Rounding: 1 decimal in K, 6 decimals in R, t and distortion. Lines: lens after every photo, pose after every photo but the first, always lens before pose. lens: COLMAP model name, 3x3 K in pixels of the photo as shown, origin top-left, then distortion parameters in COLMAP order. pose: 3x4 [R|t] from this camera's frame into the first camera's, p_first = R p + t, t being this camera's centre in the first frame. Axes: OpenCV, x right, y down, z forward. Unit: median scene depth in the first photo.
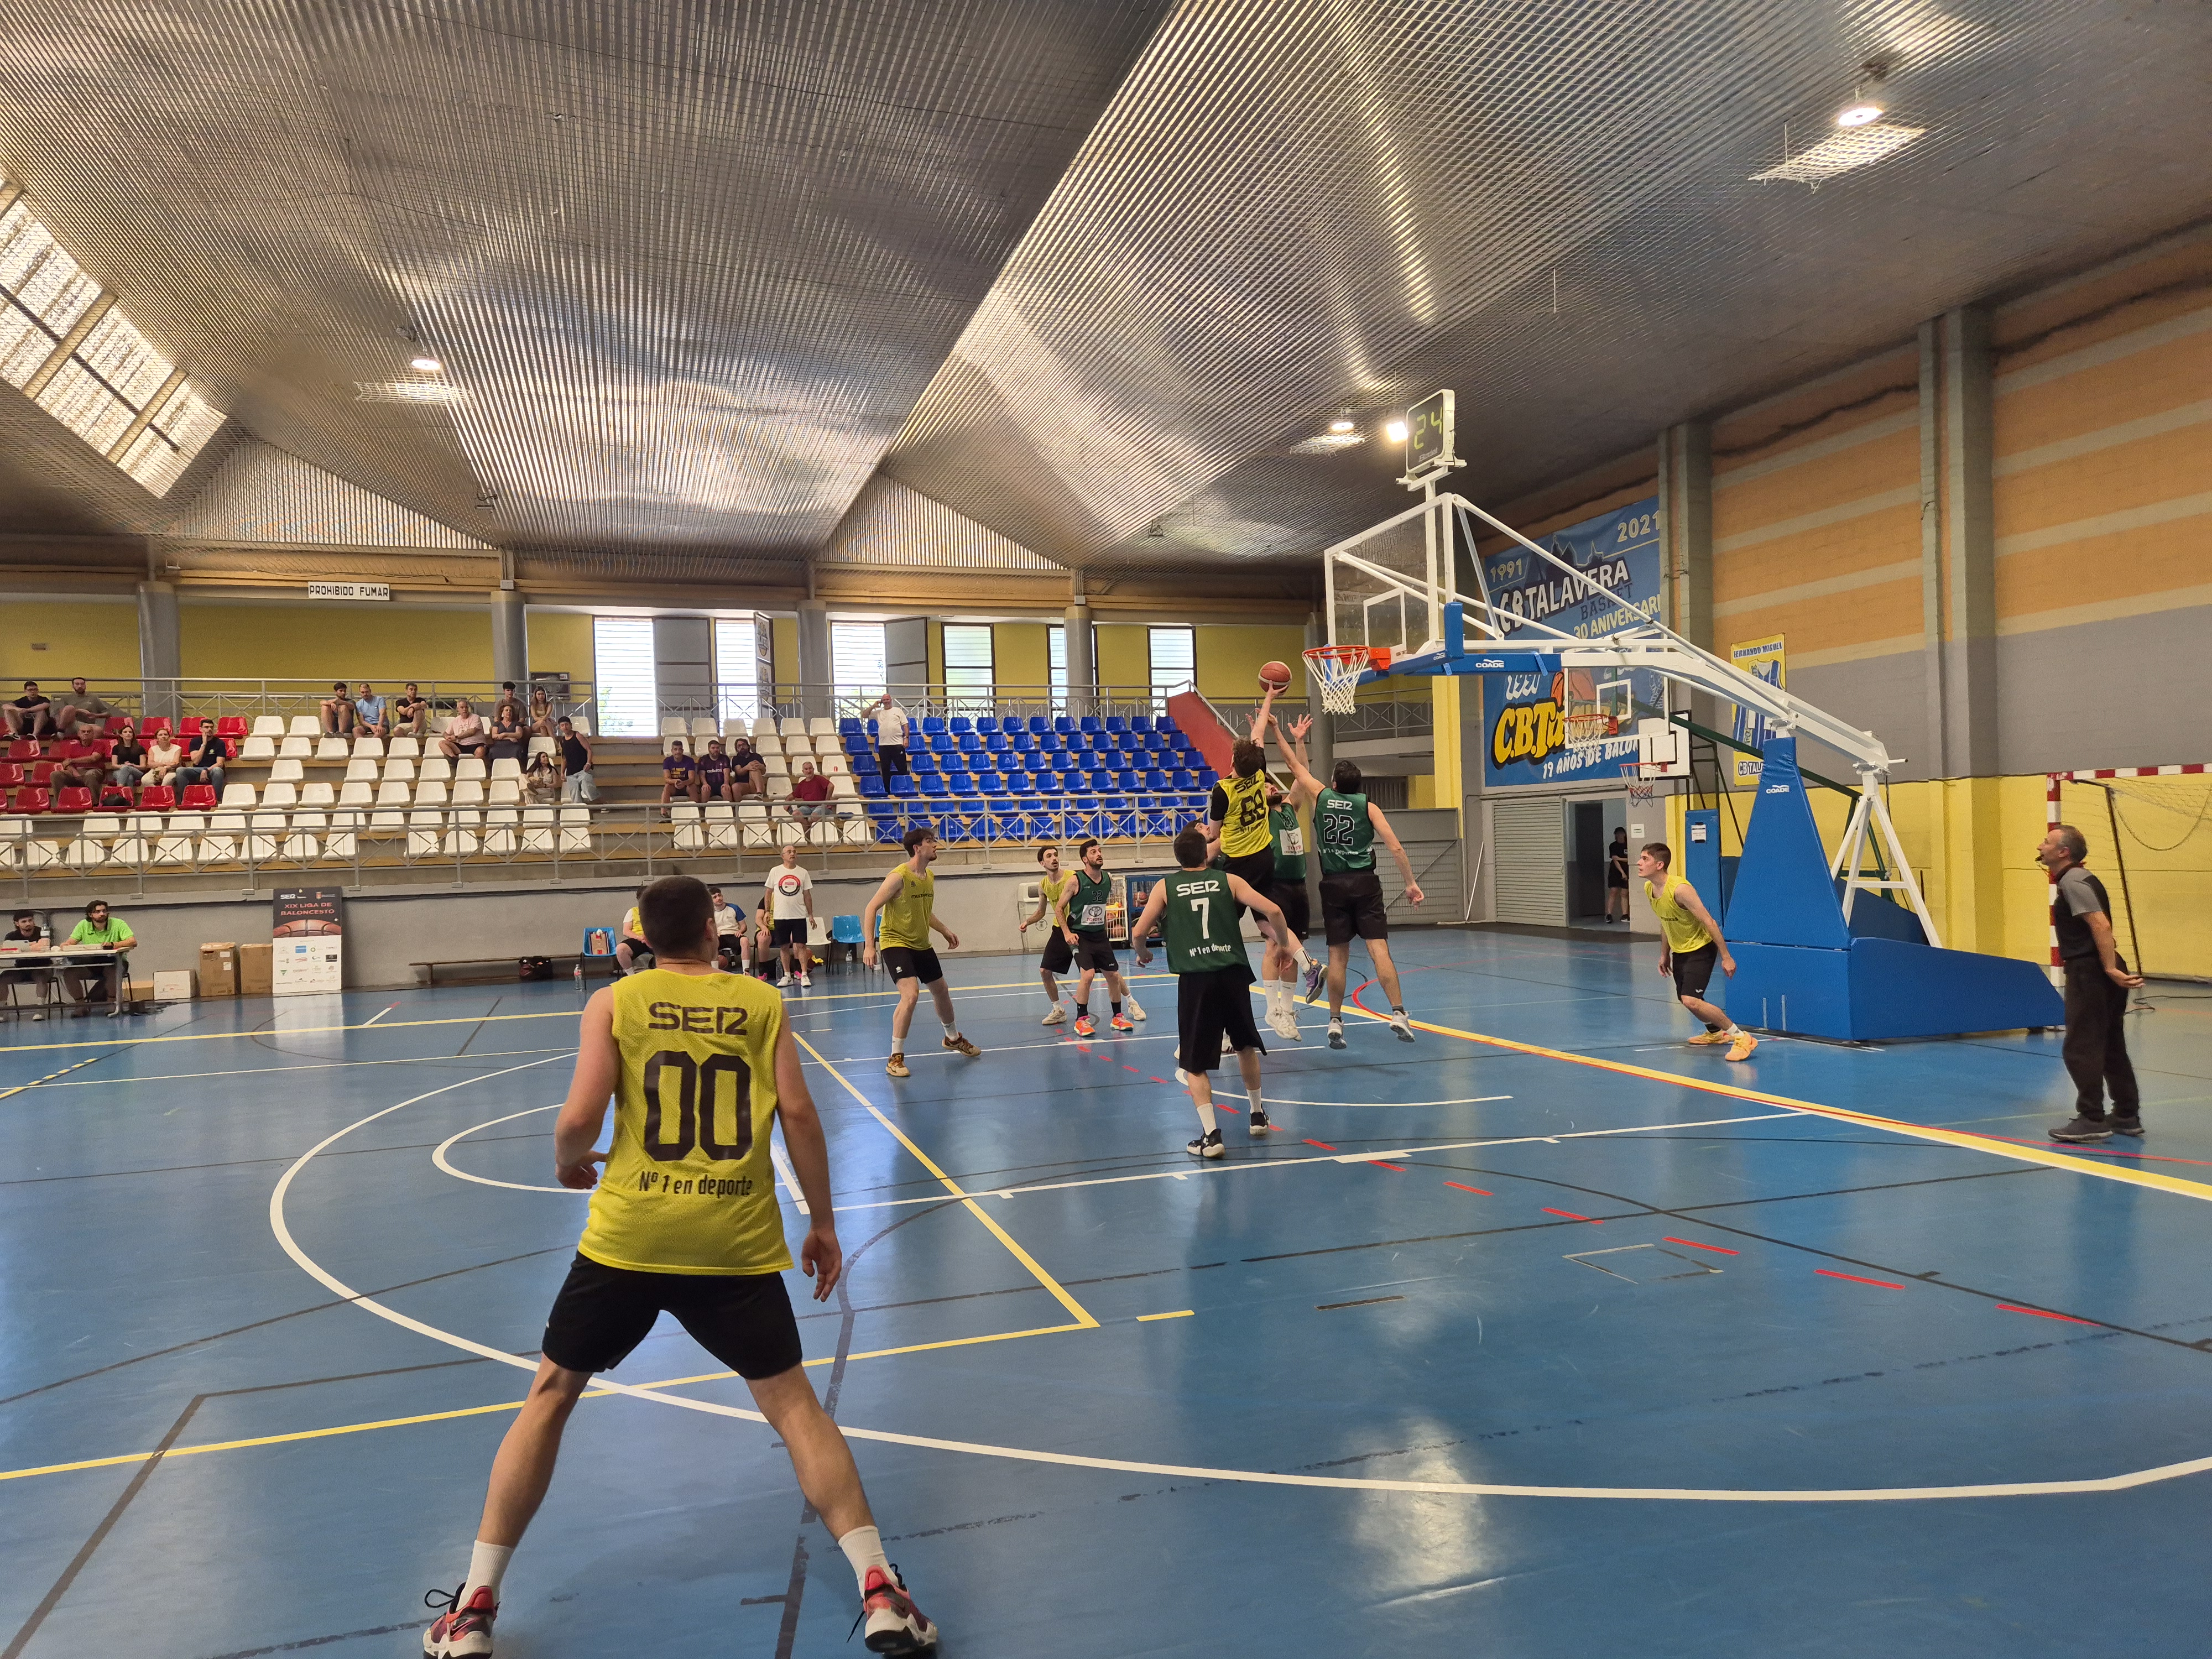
lens RADIAL K [[1477.6, 0, 1071.2], [0, 1477.6, 853.2], [0, 0, 1]] dist [0.086871, -0.071178]
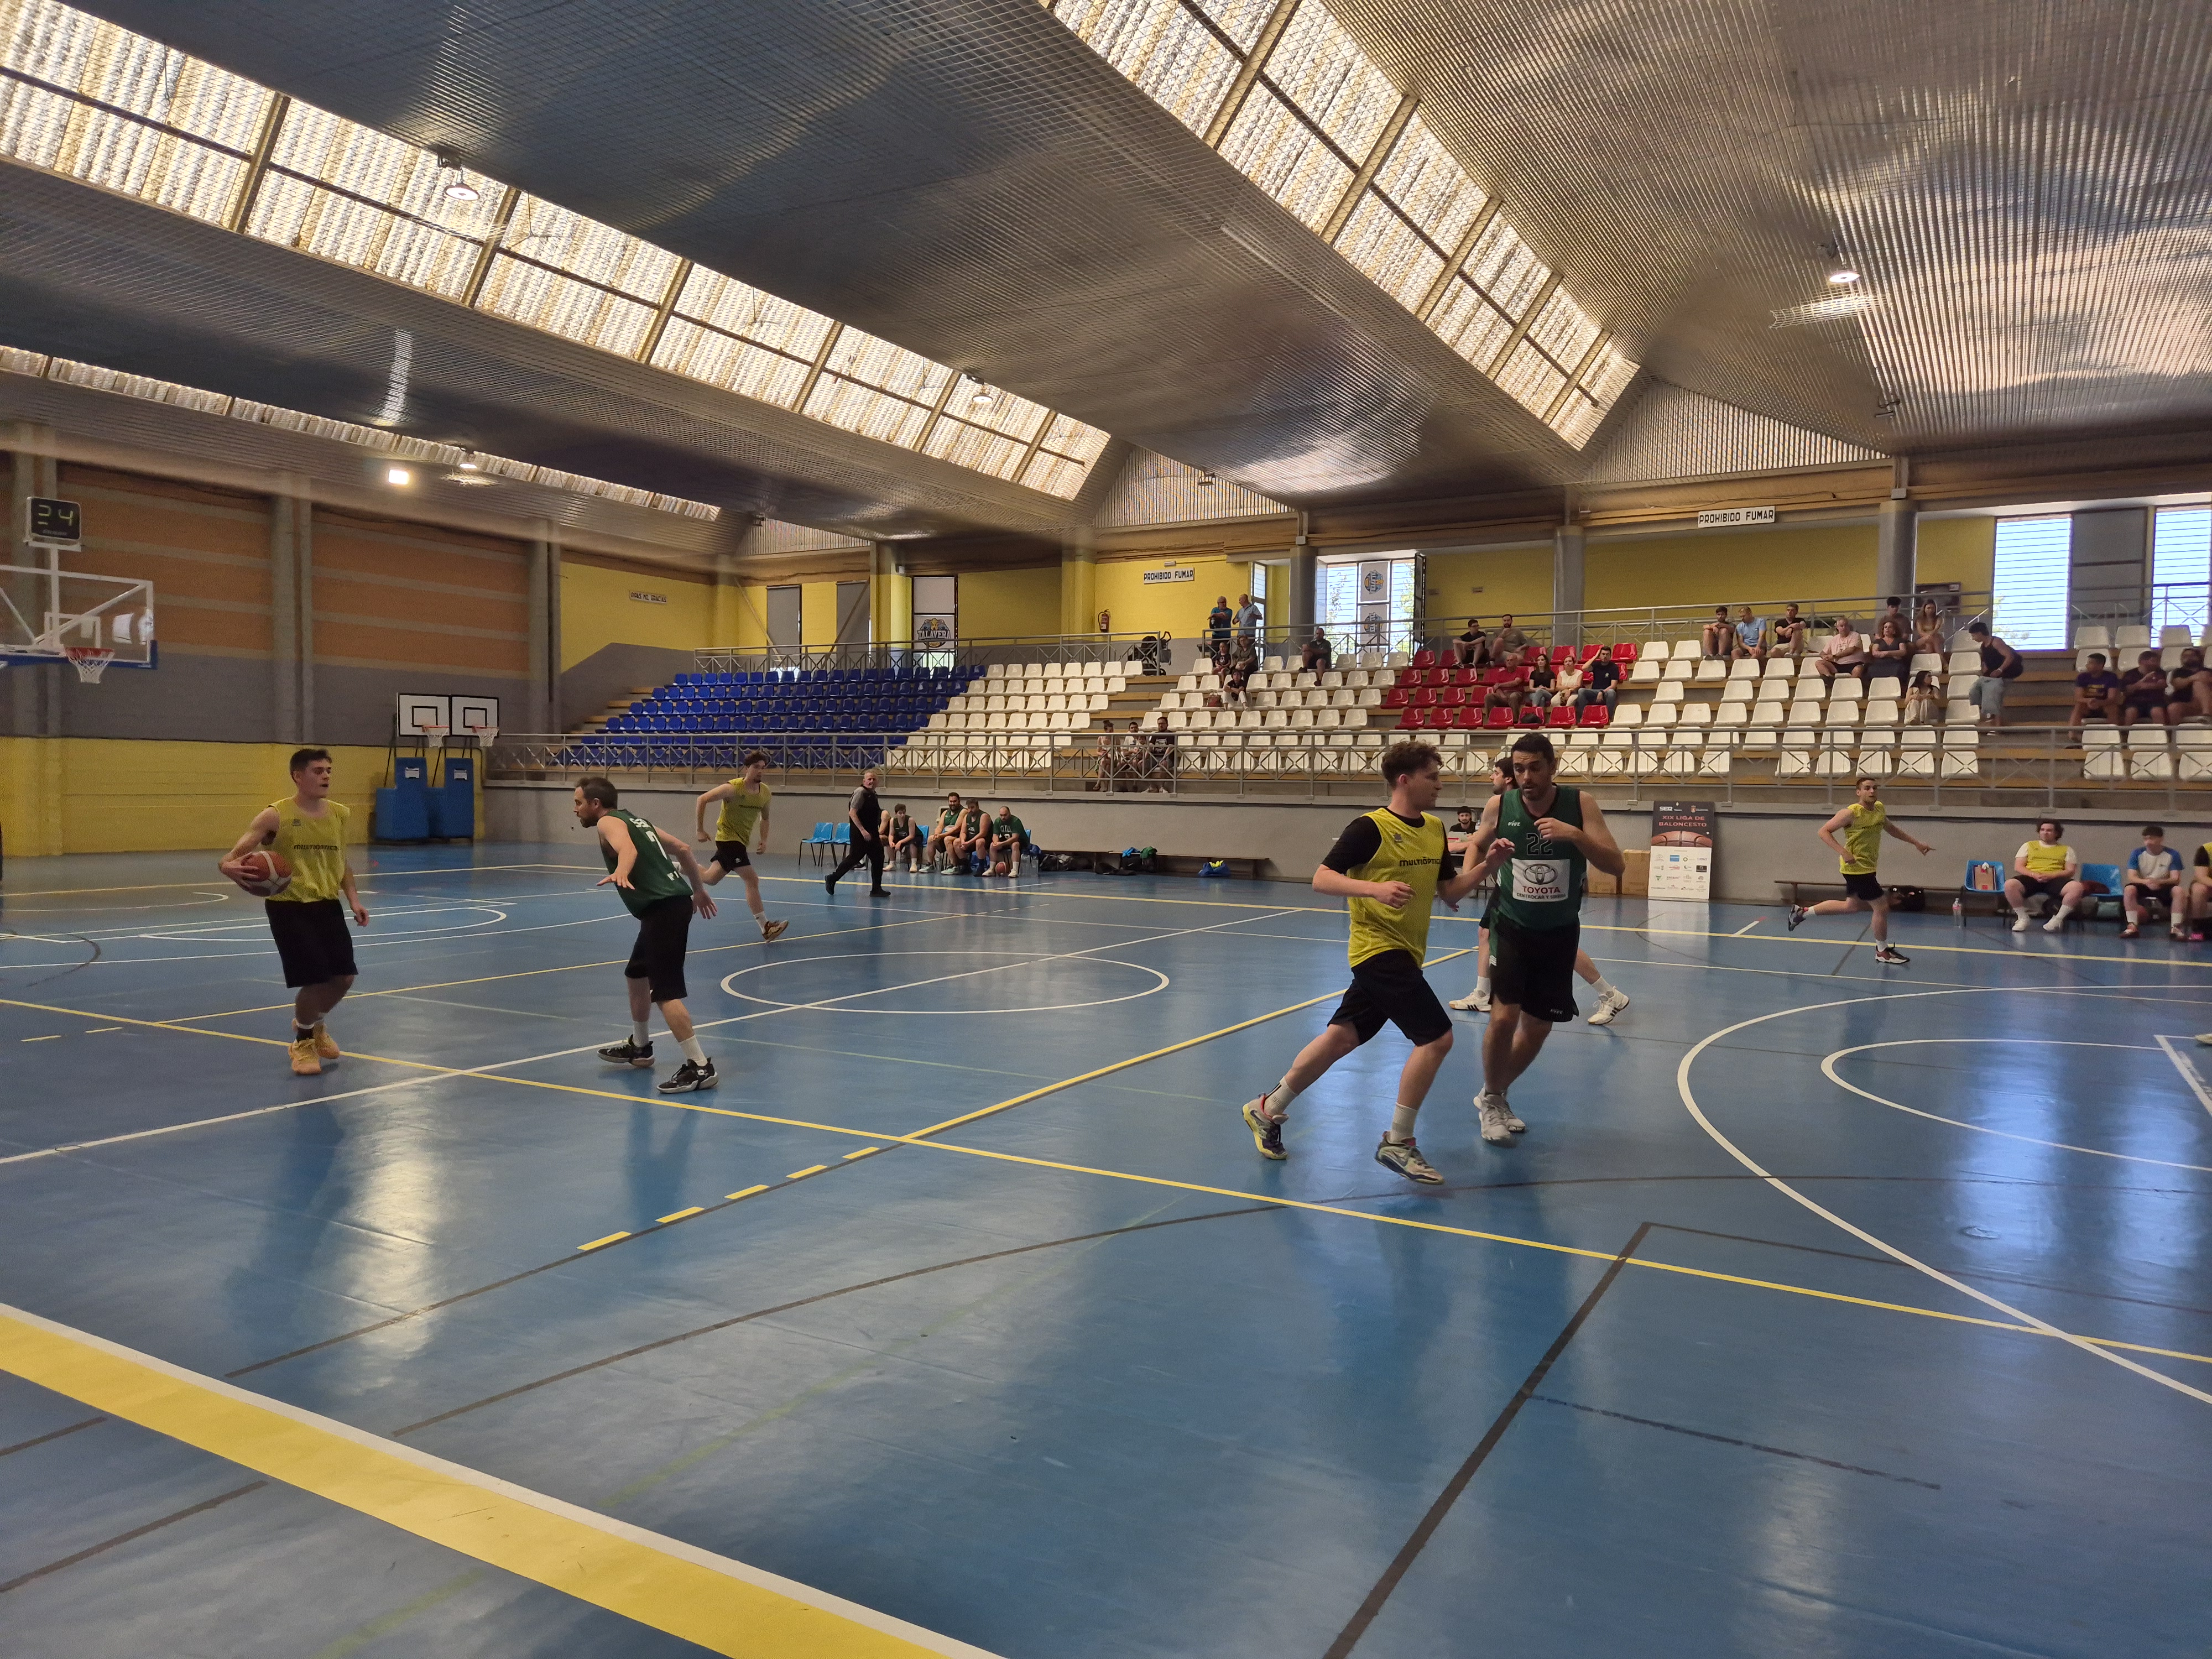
lens RADIAL K [[1477.6, 0, 1117.7], [0, 1477.6, 829.5], [0, 0, 1]] dist [0.086871, -0.071178]
pose [[0.682415, 0.065490, -0.728025, -0.006442], [-0.039000, 0.997822, 0.053203, 0.001922], [0.729923, -0.007914, 0.683483, -0.019950]]
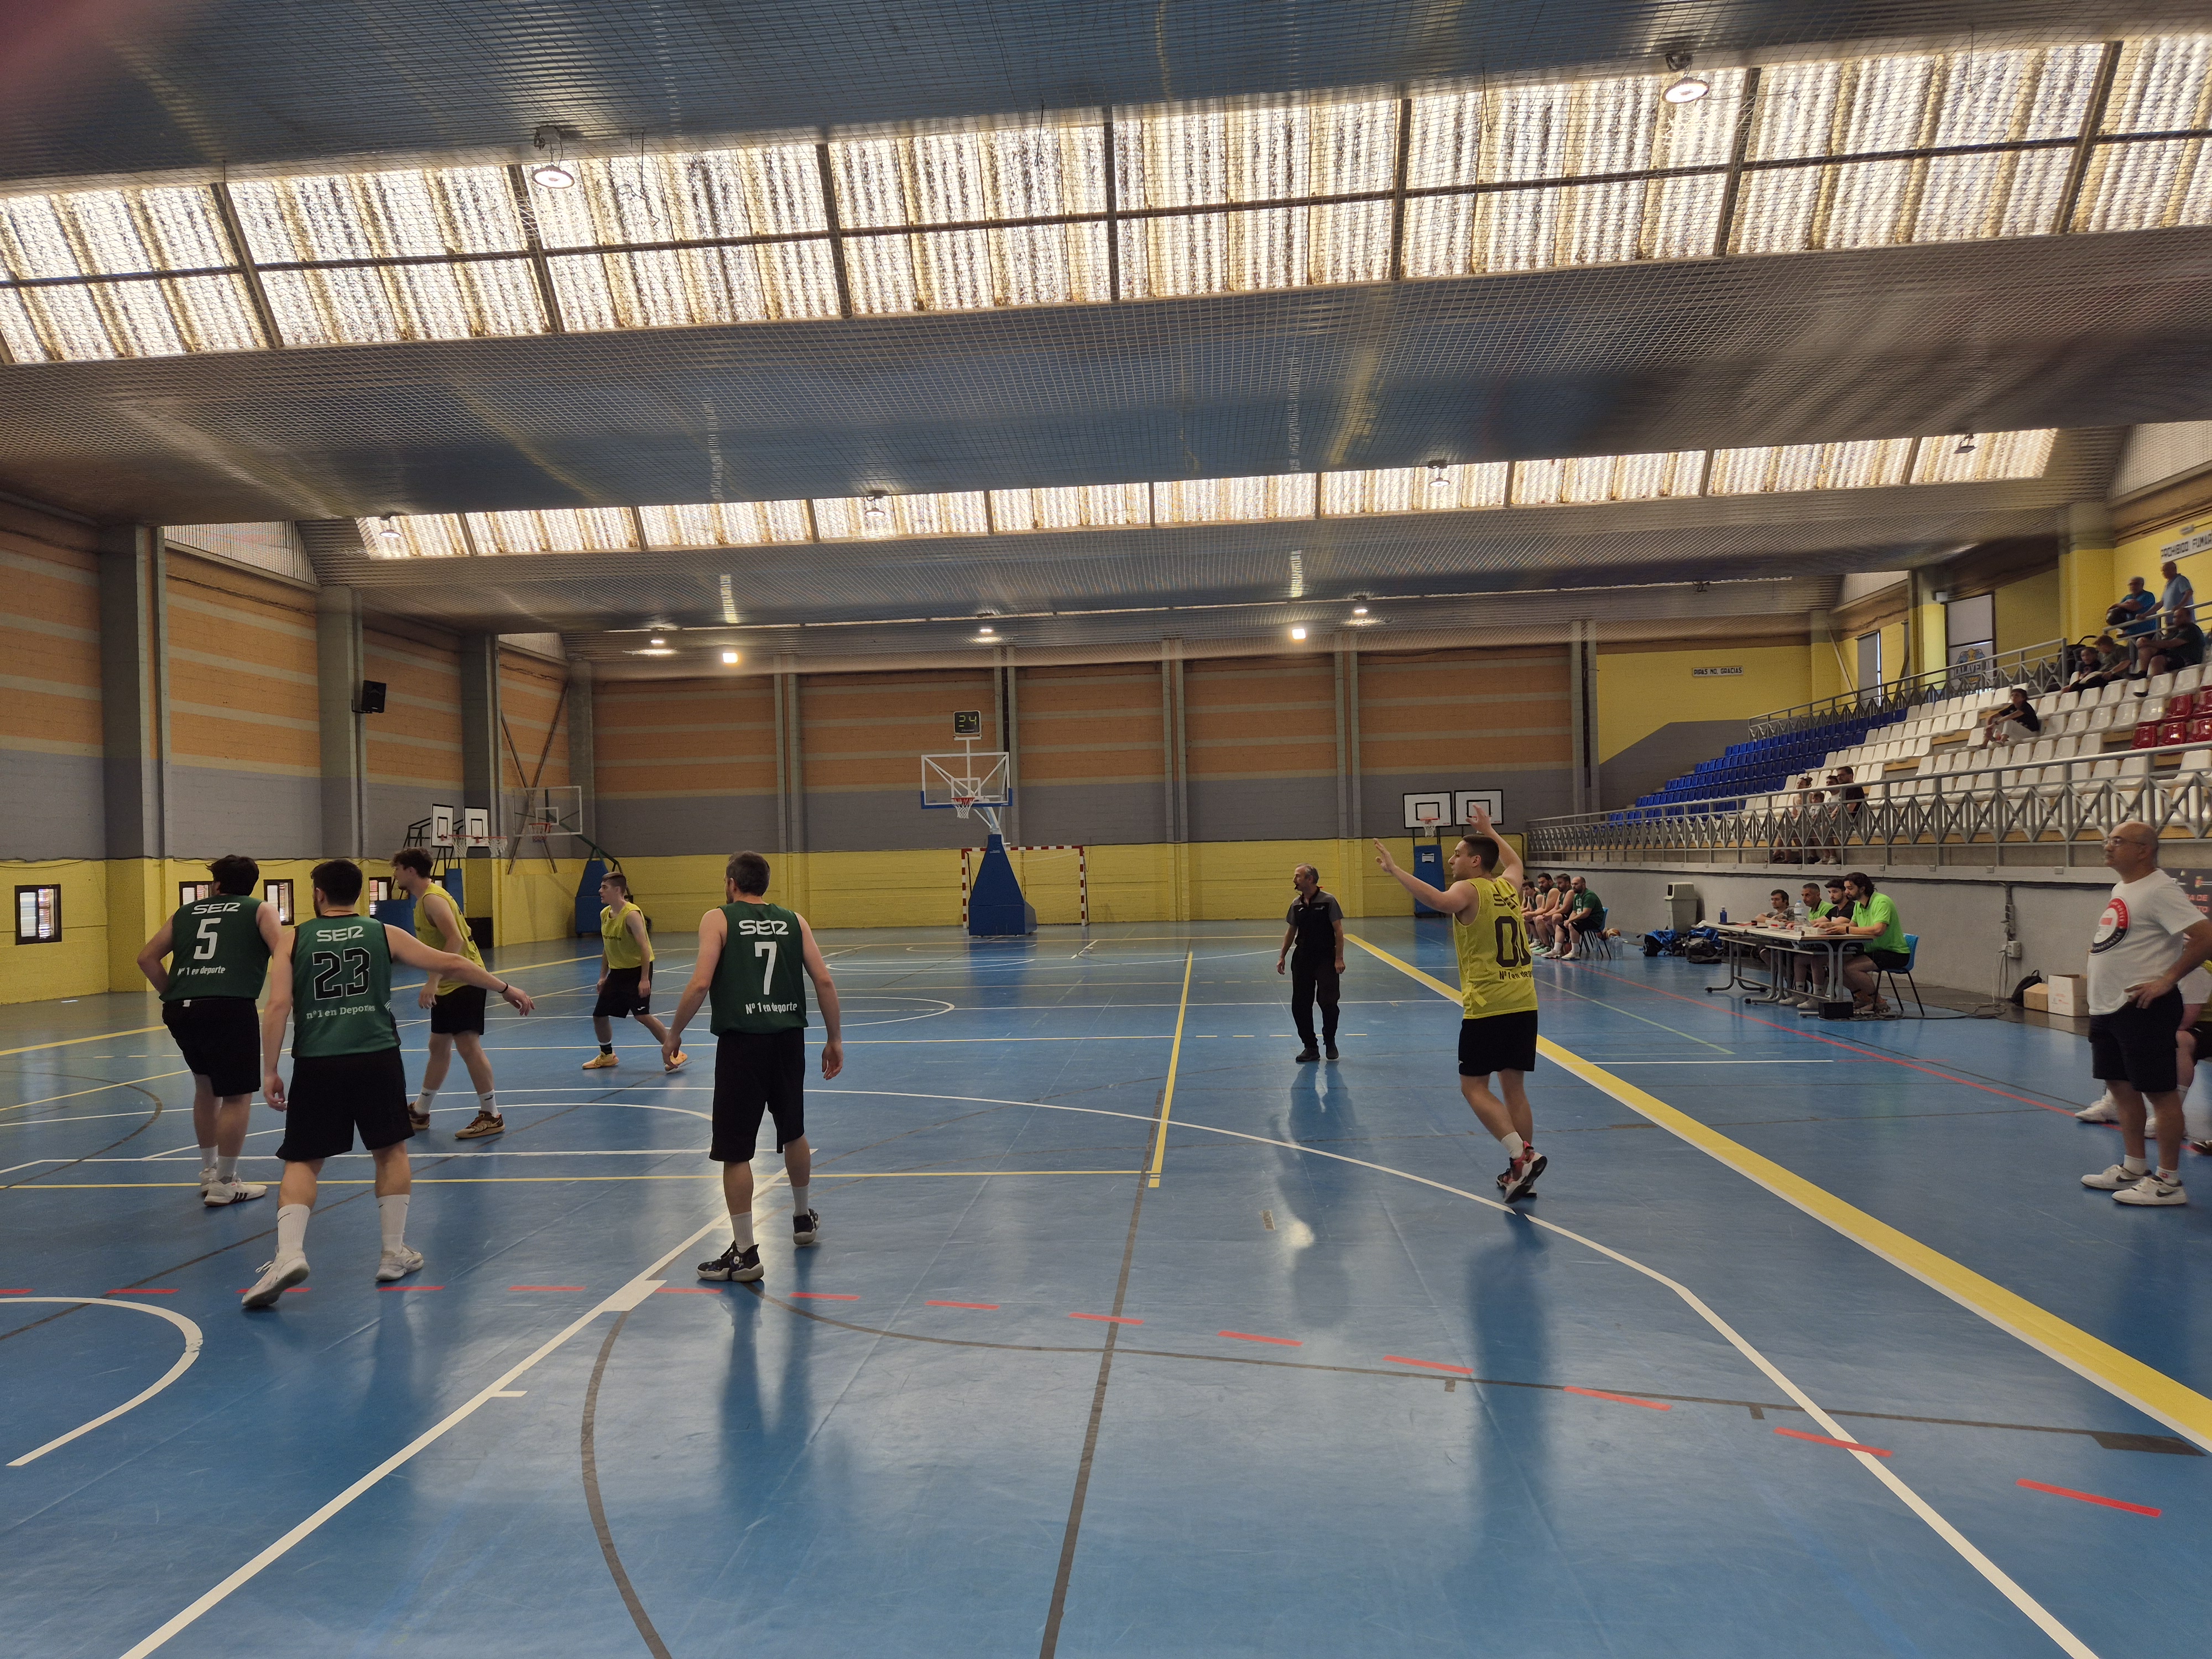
lens RADIAL K [[1477.6, 0, 1082.7], [0, 1477.6, 854.7], [0, 0, 1]] dist [0.086871, -0.071178]
pose [[-0.382882, 0.037051, -0.923054, 0.221312], [0.029947, 0.999168, 0.027684, -0.012442], [0.923312, -0.017043, -0.383673, 0.754059]]
